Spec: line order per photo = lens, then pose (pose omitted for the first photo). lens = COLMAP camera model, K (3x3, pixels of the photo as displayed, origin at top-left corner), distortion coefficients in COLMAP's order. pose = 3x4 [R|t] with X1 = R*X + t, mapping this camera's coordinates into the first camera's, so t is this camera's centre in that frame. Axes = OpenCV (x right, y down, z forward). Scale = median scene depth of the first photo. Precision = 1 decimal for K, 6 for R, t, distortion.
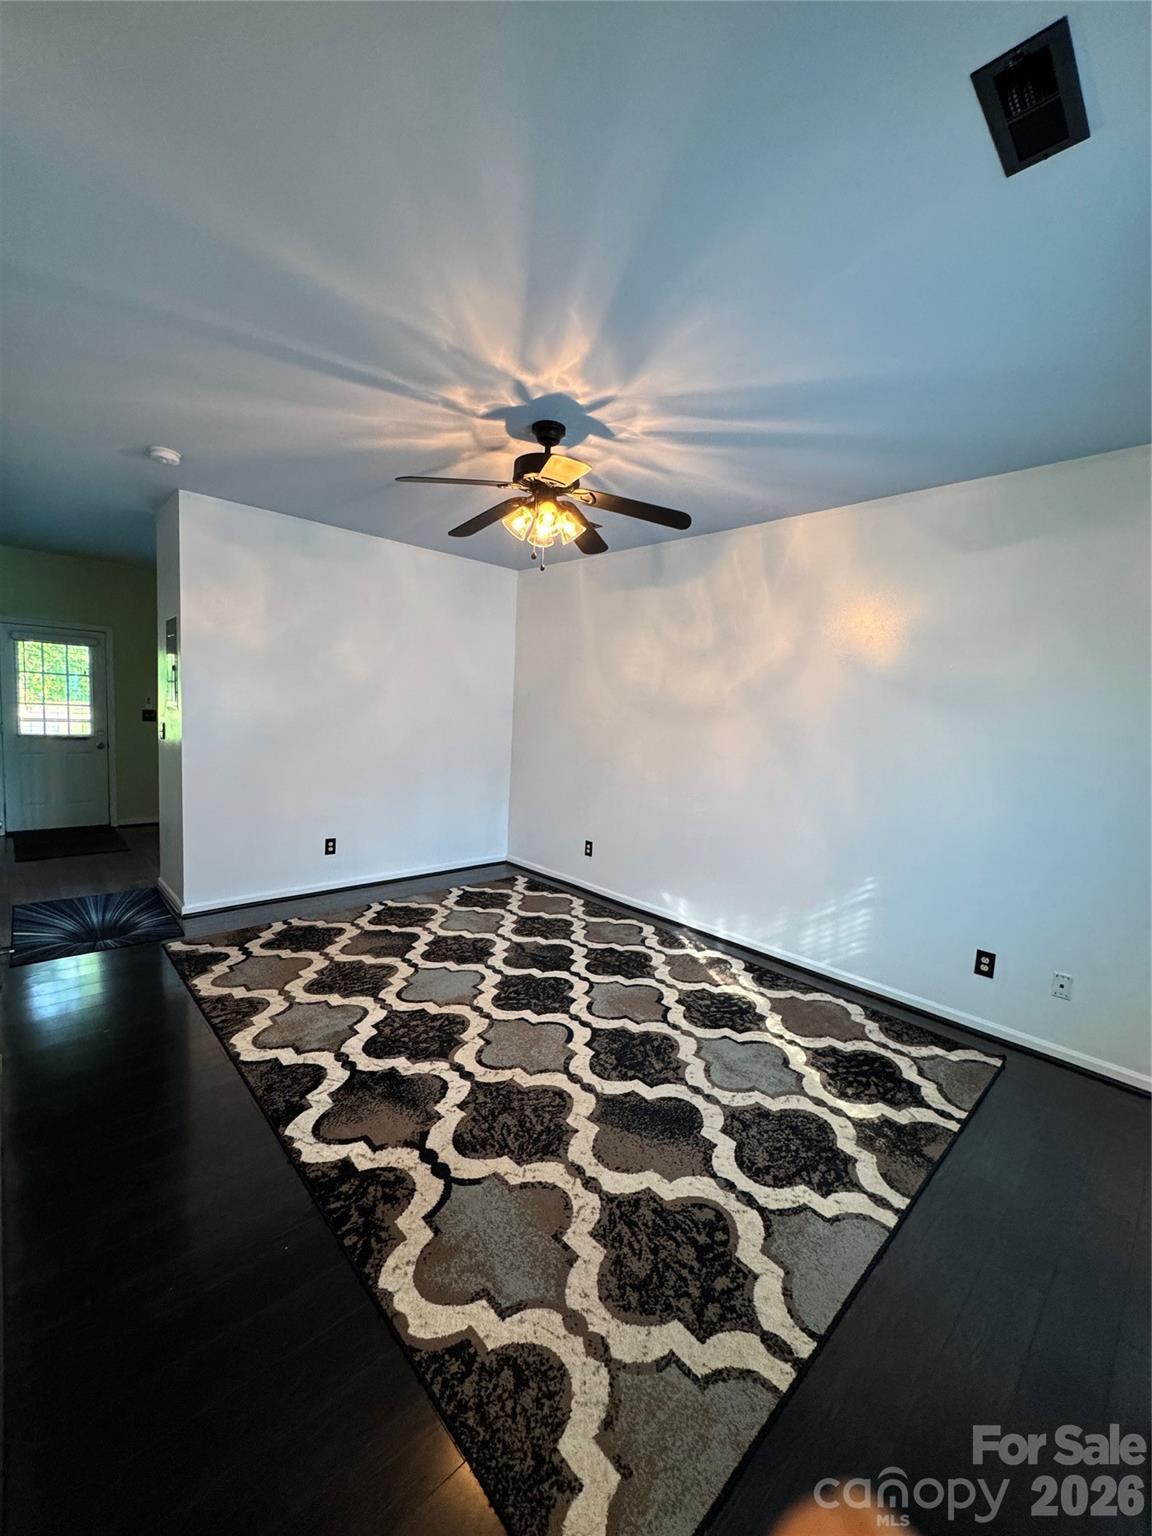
lens RADIAL K [[614.8, 0, 581.9], [0, 614.8, 770.0], [0, 0, 1]] dist [-0.004091, 0.000718]
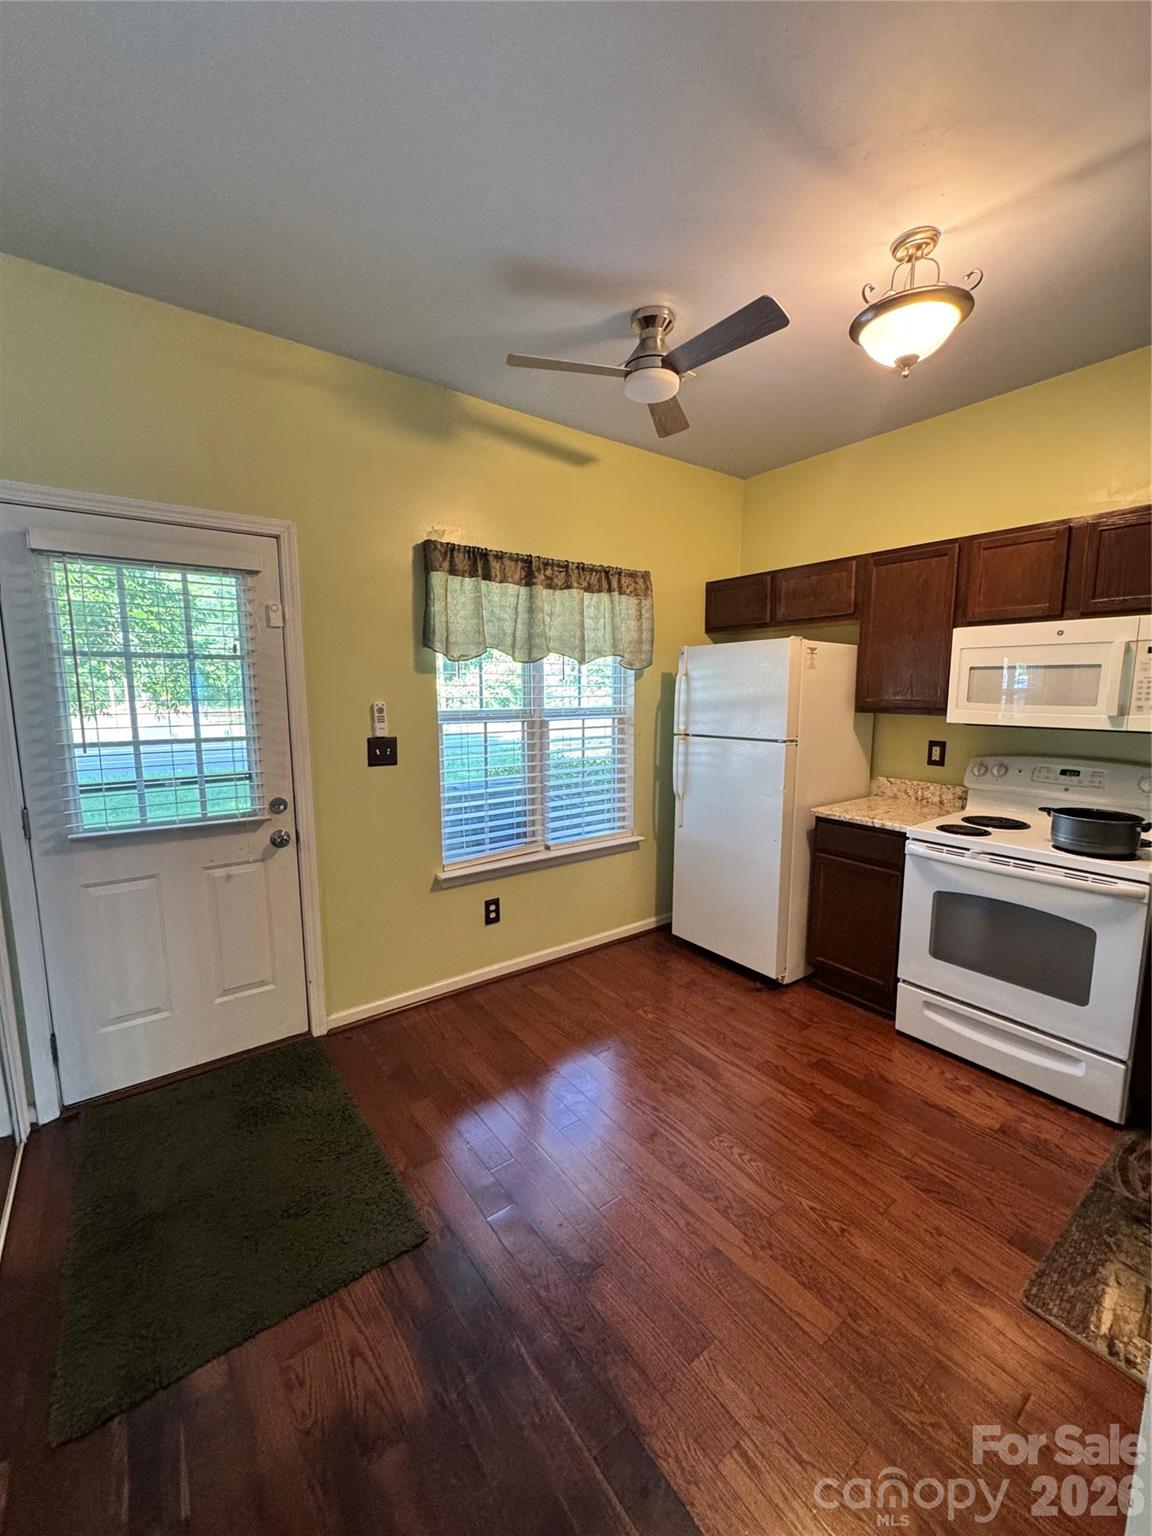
lens RADIAL K [[612.2, 0, 580.0], [0, 612.2, 769.3], [0, 0, 1]] dist [-0.002204, -0.000078]
pose [[0.991233, -0.038021, -0.126536, -0.920615], [0.042048, 0.998686, 0.029303, -0.145617], [0.125256, -0.034366, 0.991529, 1.082319]]
